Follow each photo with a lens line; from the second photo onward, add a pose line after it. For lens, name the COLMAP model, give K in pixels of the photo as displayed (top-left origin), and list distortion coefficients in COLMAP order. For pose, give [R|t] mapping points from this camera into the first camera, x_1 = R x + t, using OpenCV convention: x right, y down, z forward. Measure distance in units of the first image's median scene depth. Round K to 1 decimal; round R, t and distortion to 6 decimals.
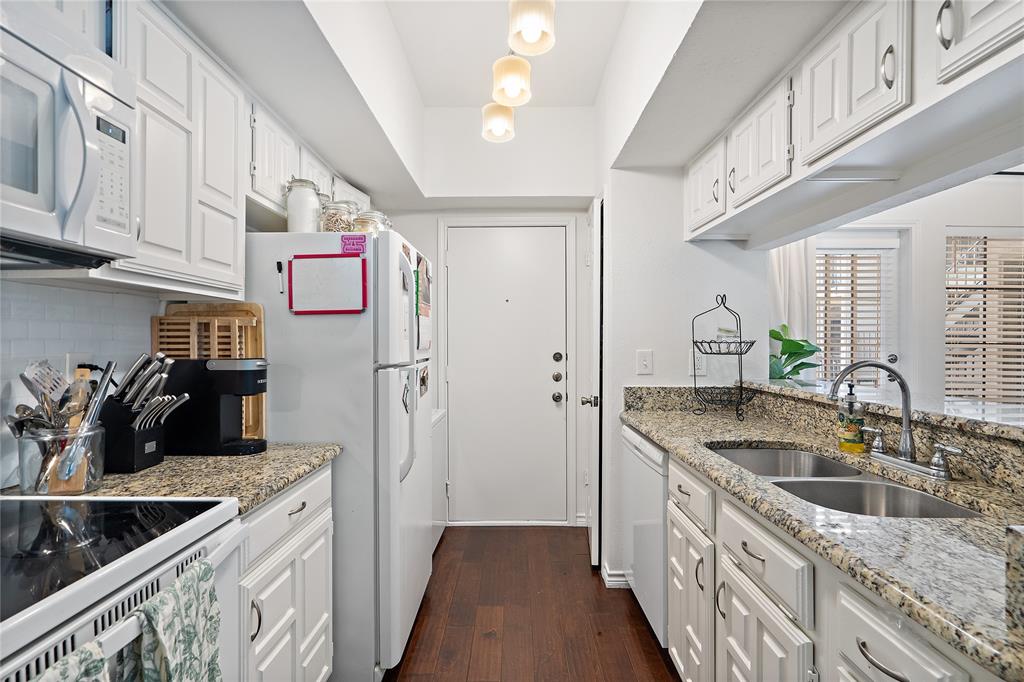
lens RADIAL K [[470.4, 0, 512.0], [0, 470.4, 341.0], [0, 0, 1]] dist [-0.002131, 0.000076]
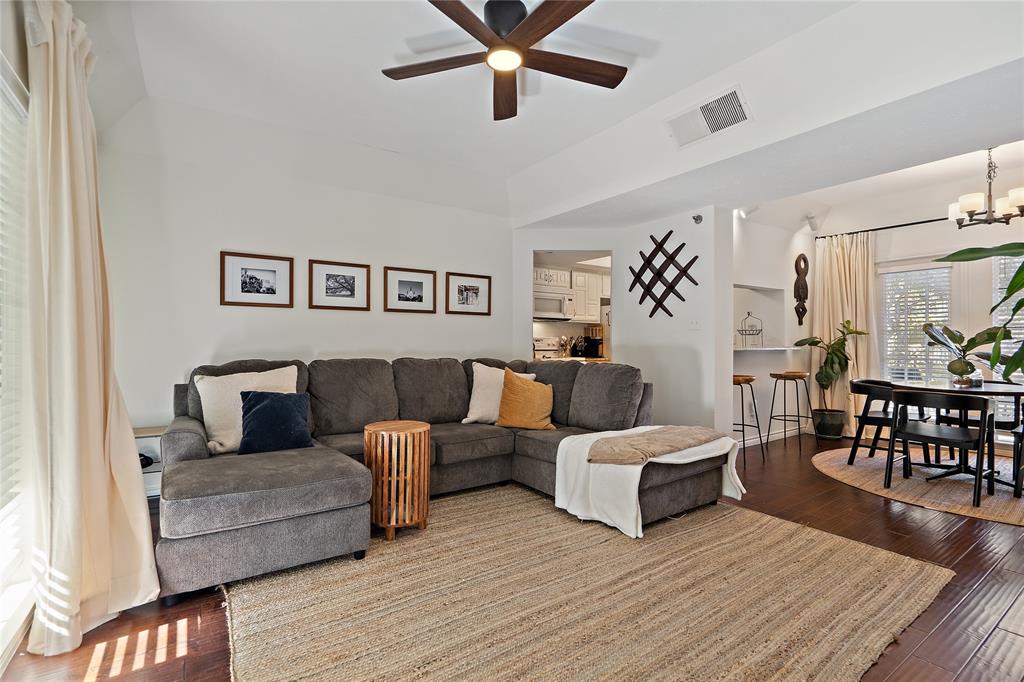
lens RADIAL K [[472.2, 0, 512.4], [0, 472.2, 337.1], [0, 0, 1]] dist [-0.000561, 0.000158]
pose [[0.568053, -0.011931, -0.822906, 2.480242], [0.004570, 0.999925, -0.011343, 0.085145], [0.822979, 0.002683, 0.568065, -2.054555]]
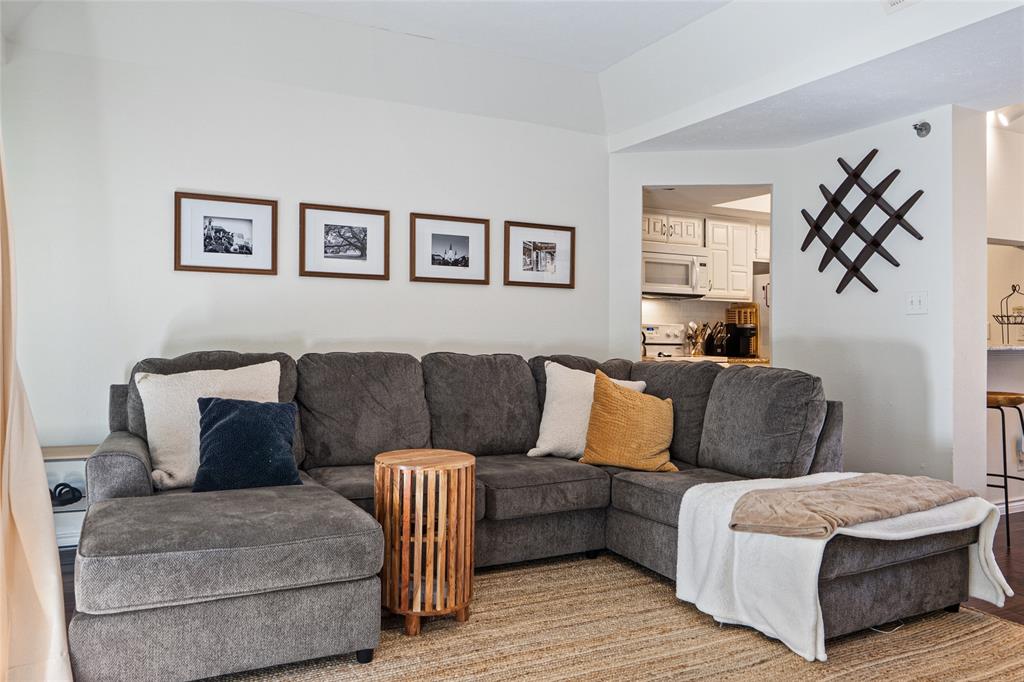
lens RADIAL K [[705.0, 0, 507.9], [0, 705.0, 300.3], [0, 0, 1]] dist [0.004636, -0.000937]
pose [[0.437425, -0.034518, -0.898592, 2.395301], [-0.009293, 0.999036, -0.042900, 0.086868], [0.899207, 0.027116, 0.436682, -1.960608]]
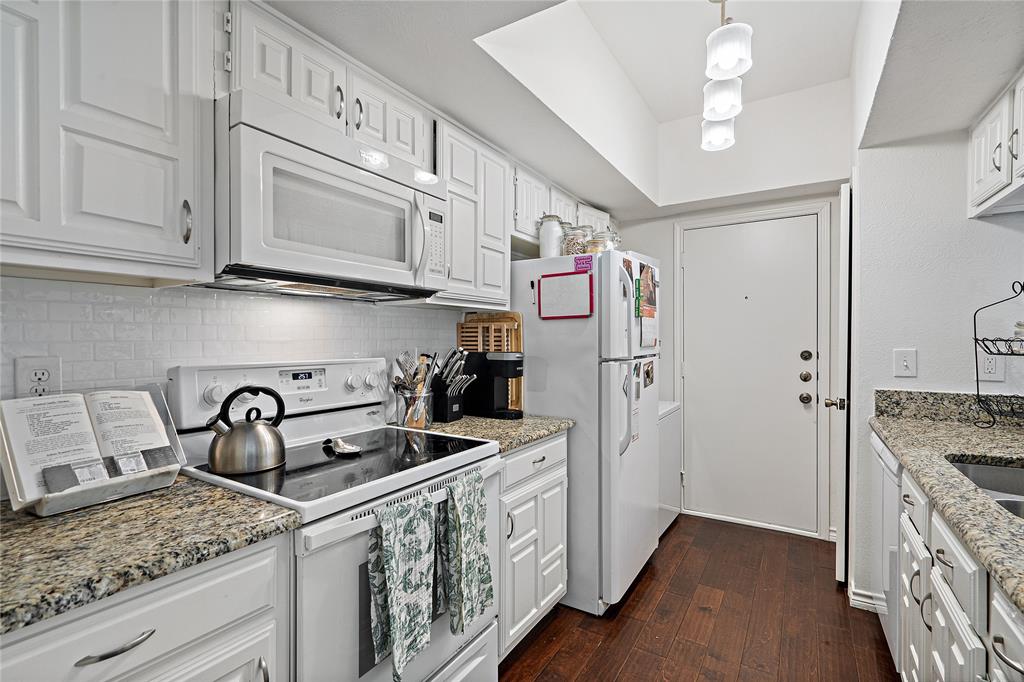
lens RADIAL K [[472.2, 0, 512.4], [0, 472.2, 337.1], [0, 0, 1]] dist [-0.000561, 0.000158]
pose [[0.851970, -0.001992, -0.523586, 0.175537], [0.002222, 0.999998, -0.000188, -0.006742], [0.523585, -0.001003, 0.851973, -0.196928]]
